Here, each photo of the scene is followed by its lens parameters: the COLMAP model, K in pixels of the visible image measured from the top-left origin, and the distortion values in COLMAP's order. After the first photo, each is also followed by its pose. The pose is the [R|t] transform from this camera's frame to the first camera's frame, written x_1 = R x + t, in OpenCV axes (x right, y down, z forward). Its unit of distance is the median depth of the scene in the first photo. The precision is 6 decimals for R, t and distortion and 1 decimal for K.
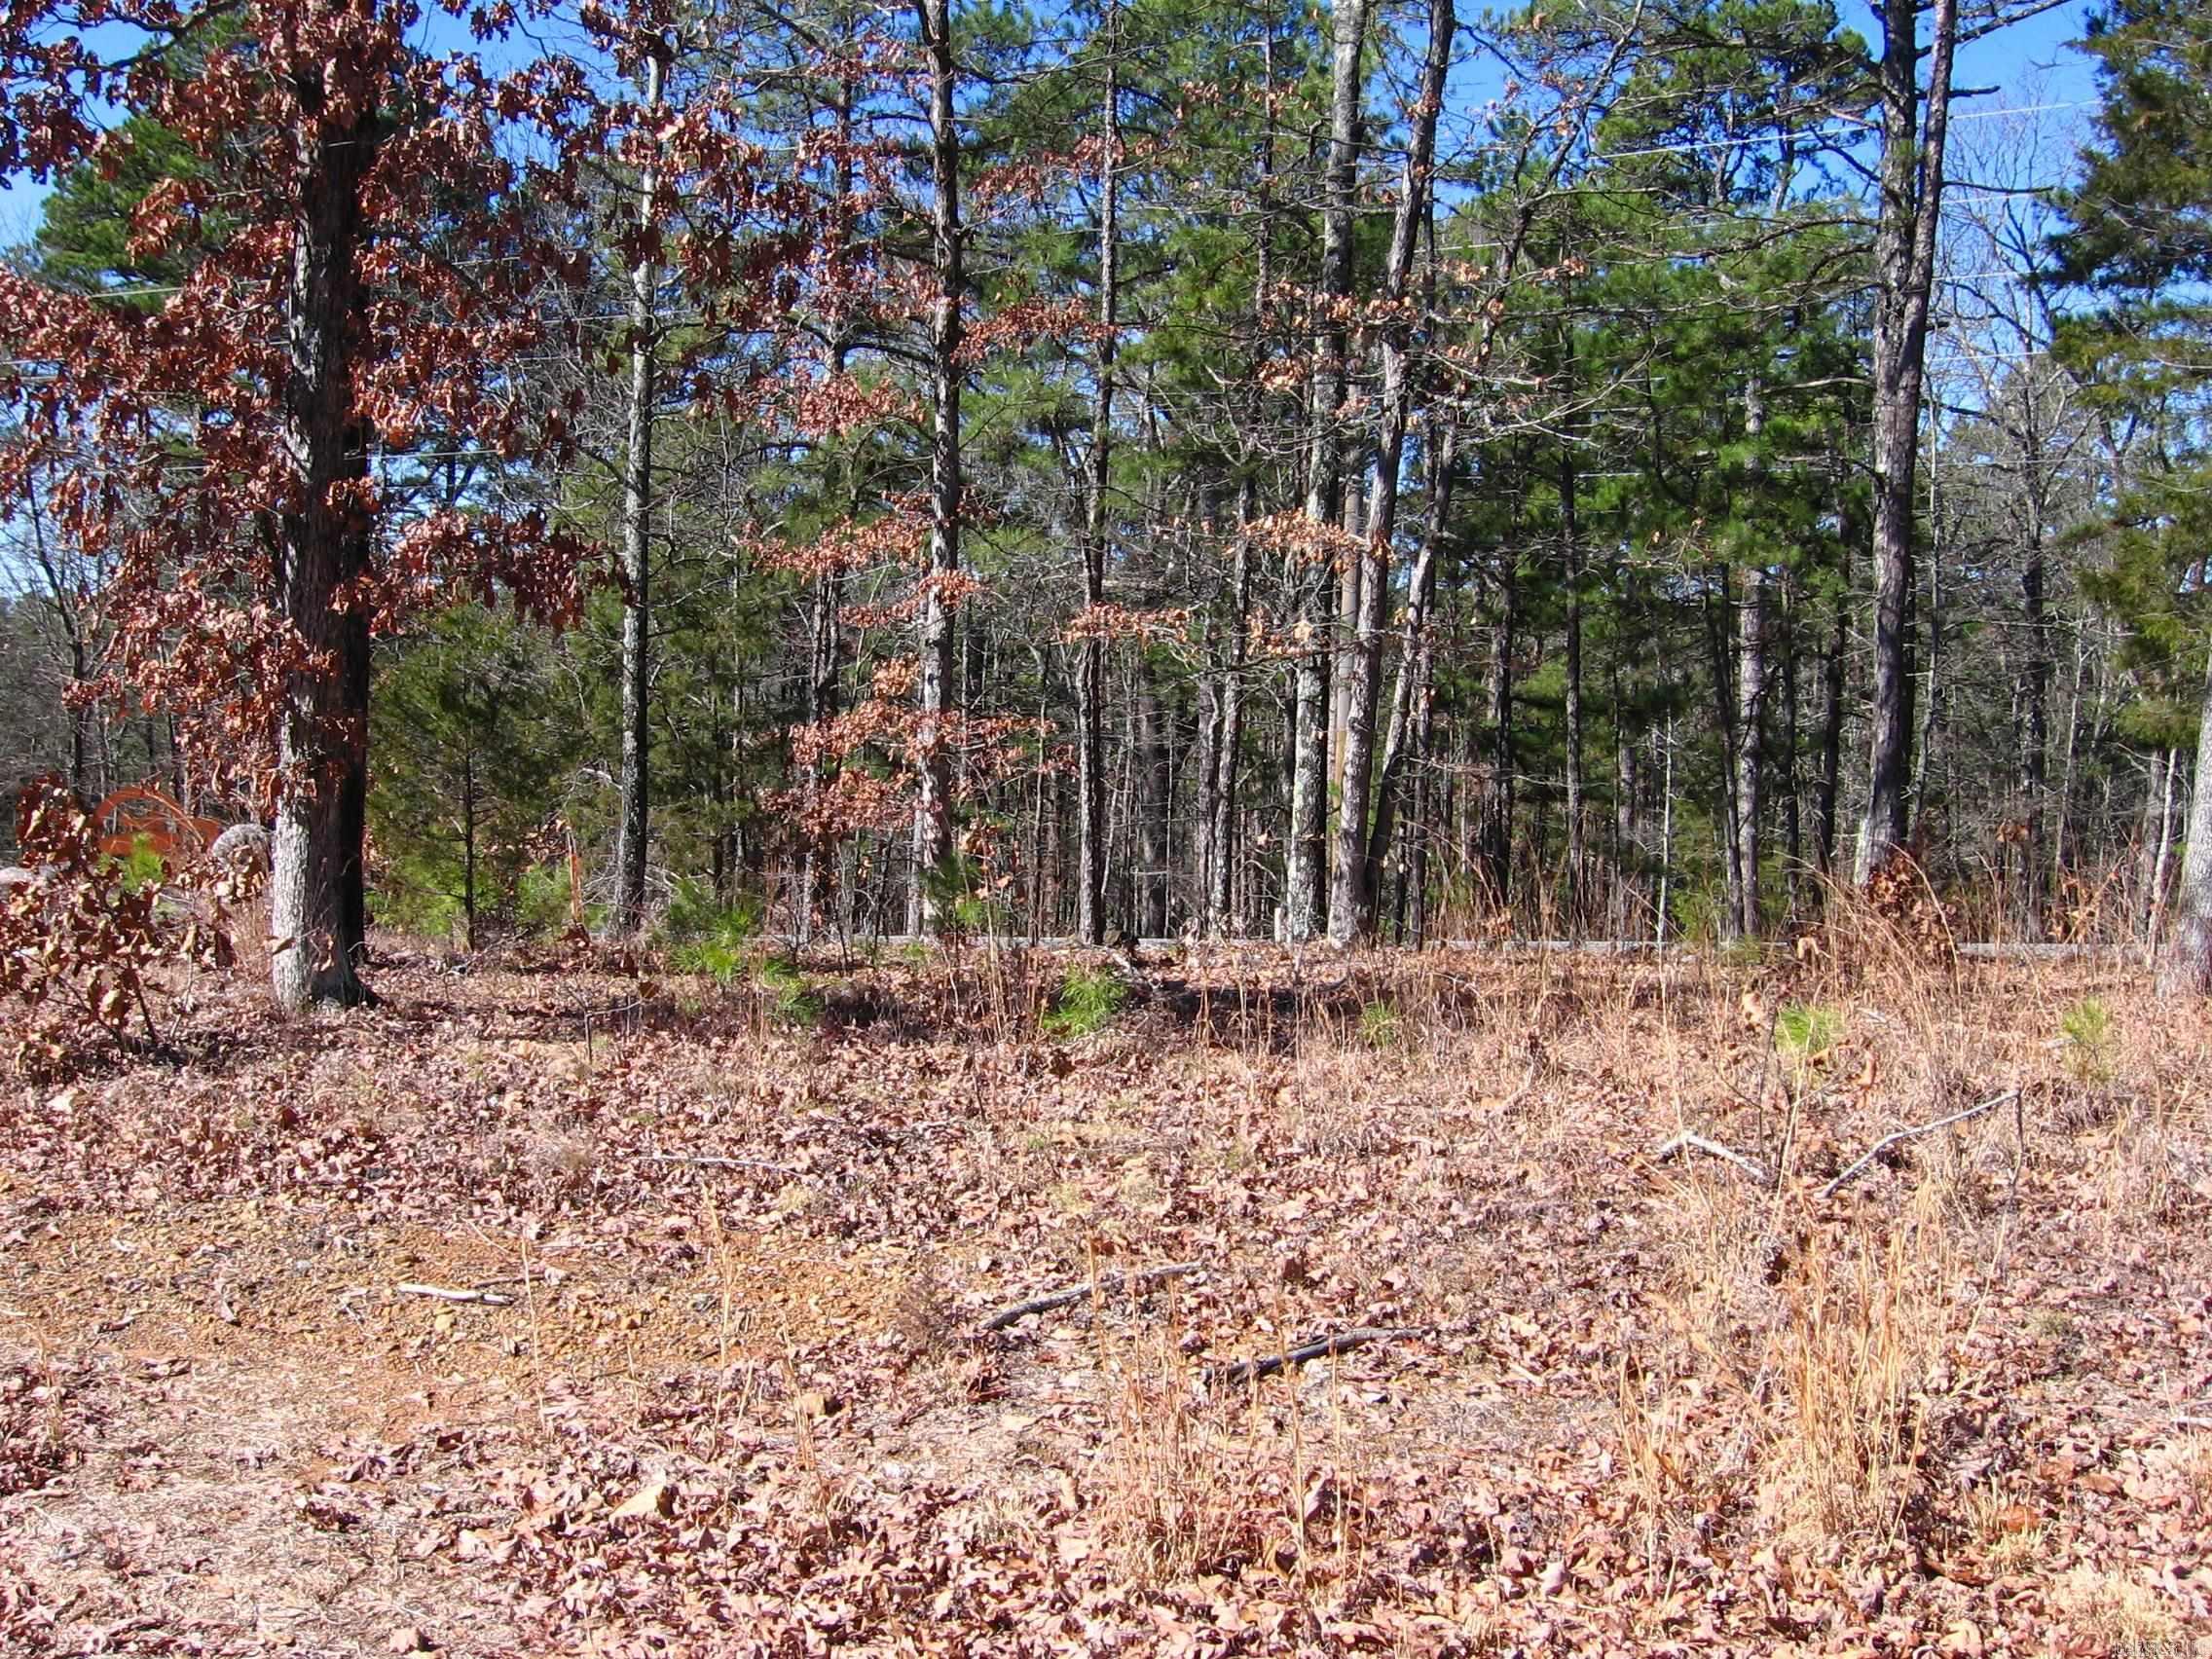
lens RADIAL K [[2301.5, 0, 1106.0], [0, 2301.5, 829.5], [0, 0, 1]] dist [-0.140127, 0.054665]
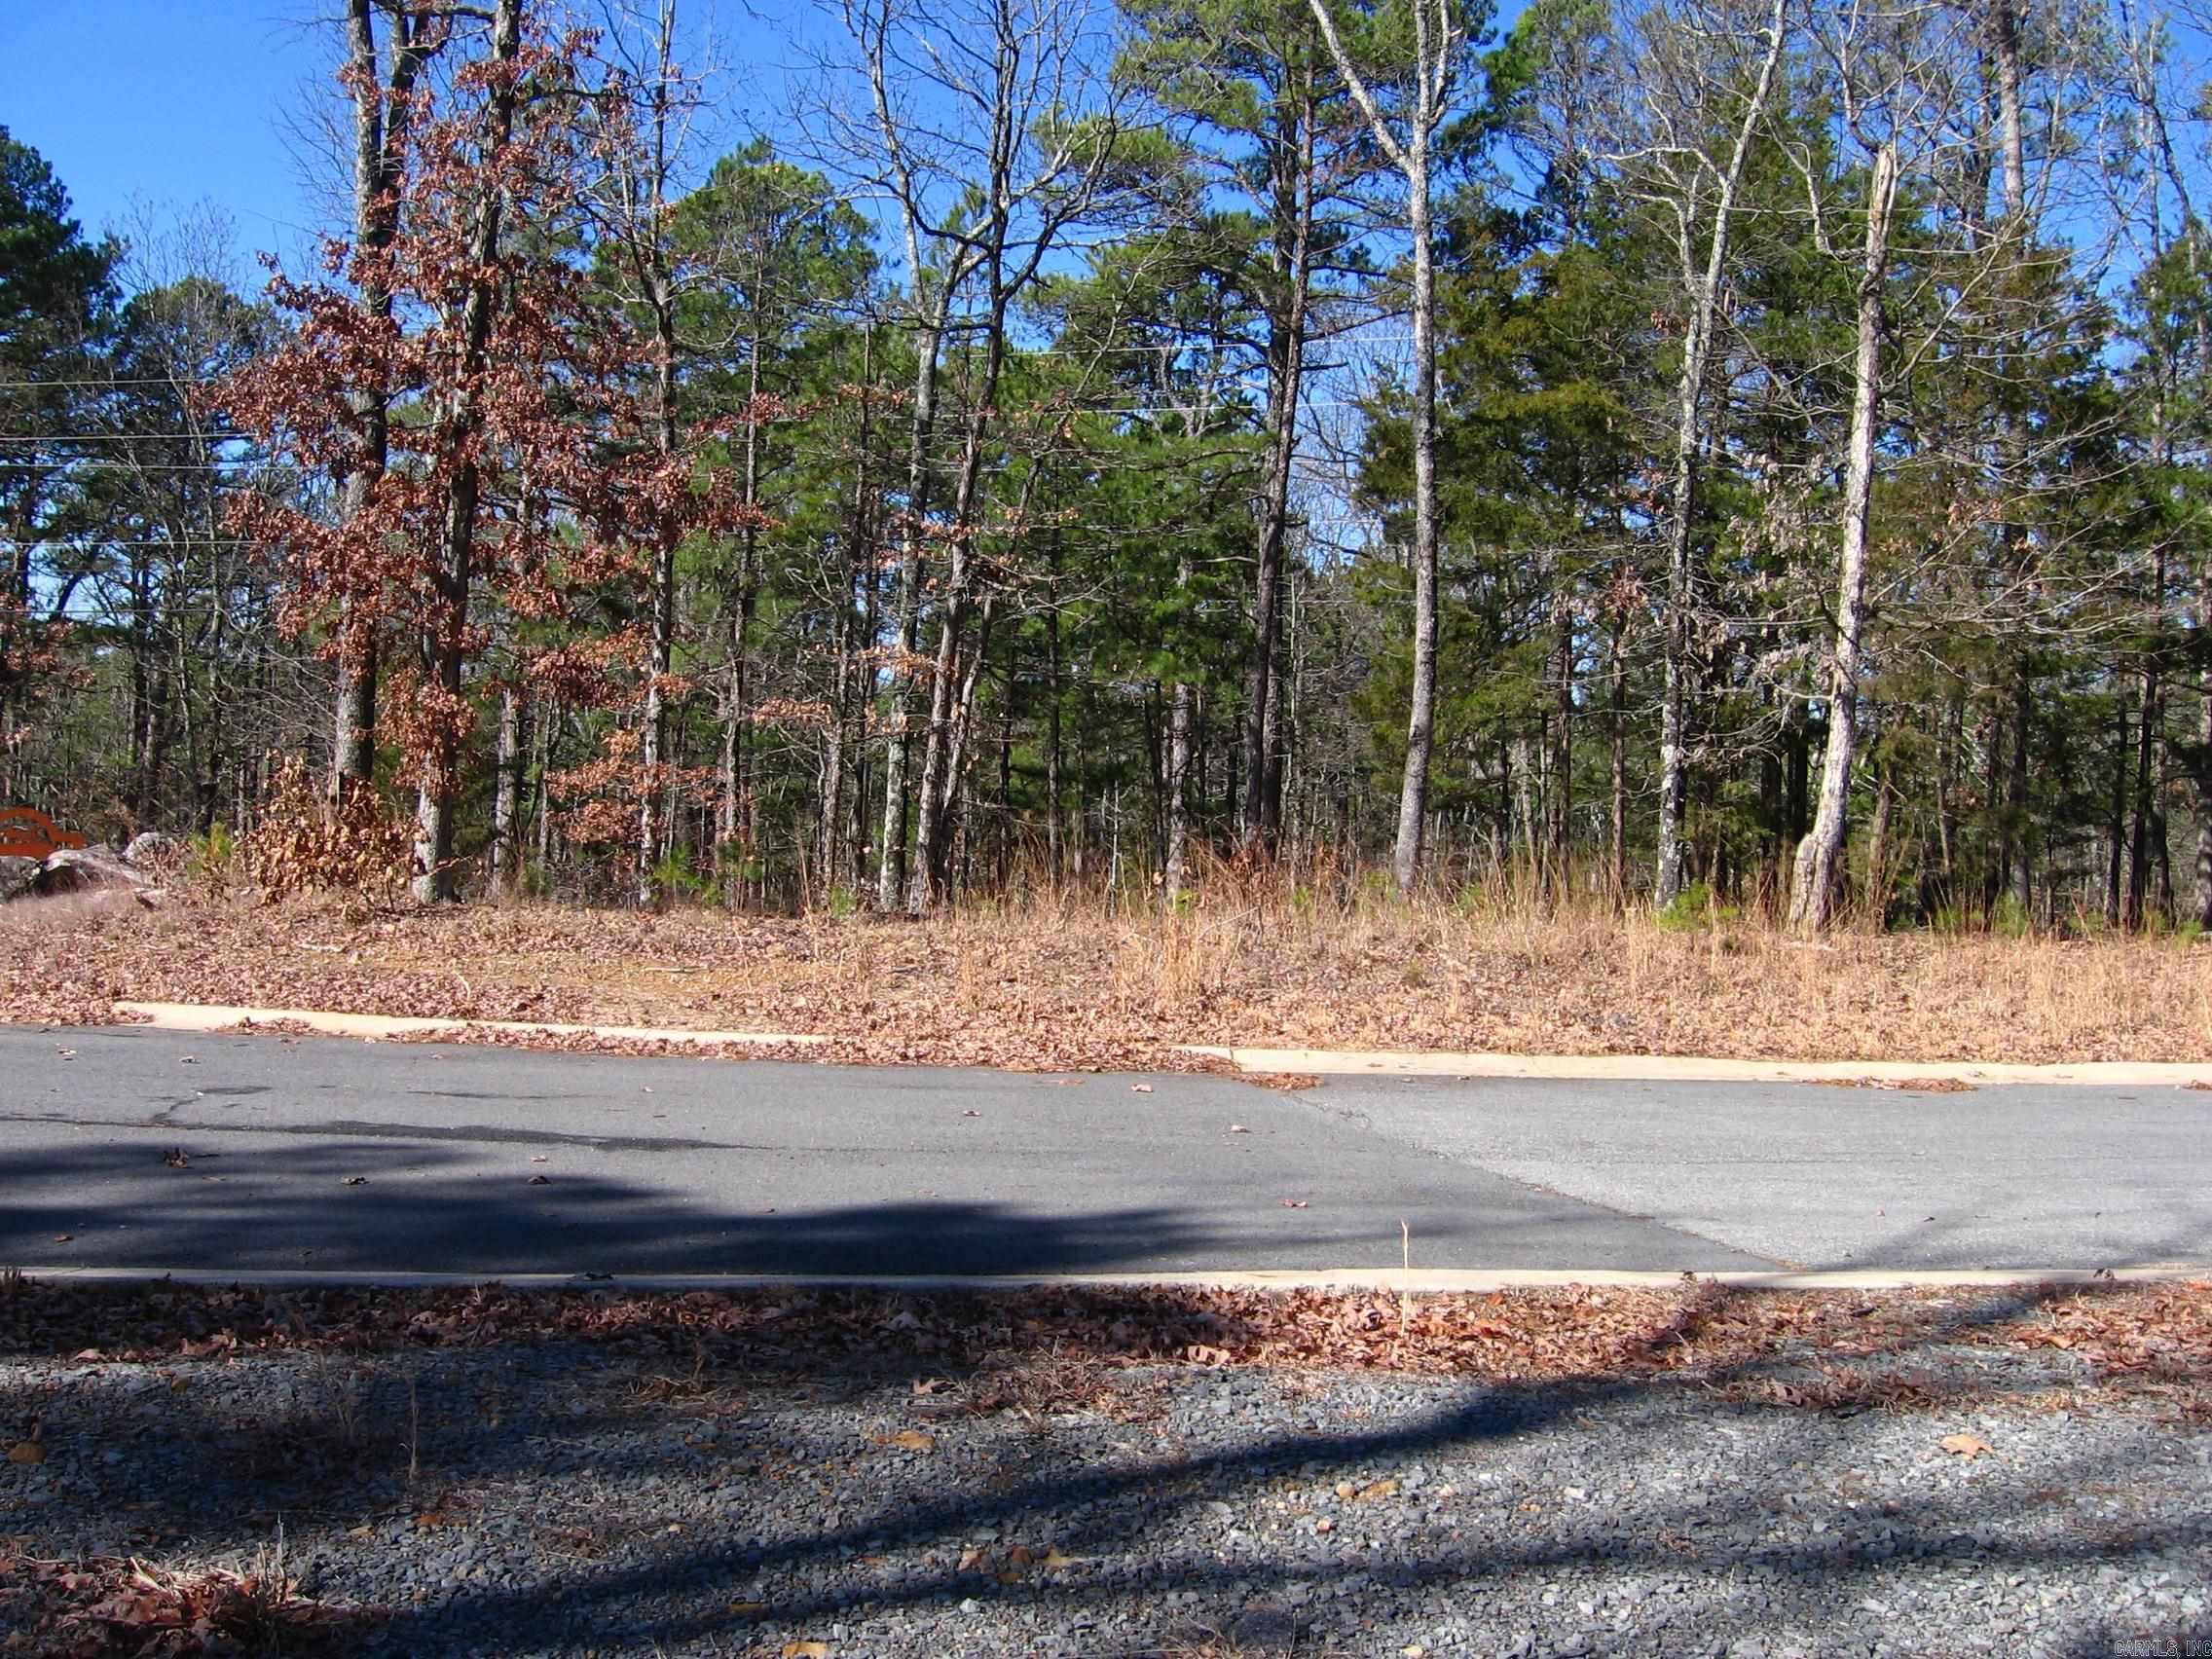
lens RADIAL K [[2301.5, 0, 1106.0], [0, 2301.5, 829.5], [0, 0, 1]] dist [-0.140127, 0.054665]
pose [[0.971538, 0.018258, 0.236178, -0.140699], [-0.009814, 0.999272, -0.036879, 0.045614], [-0.236680, 0.033512, 0.971010, -0.554788]]
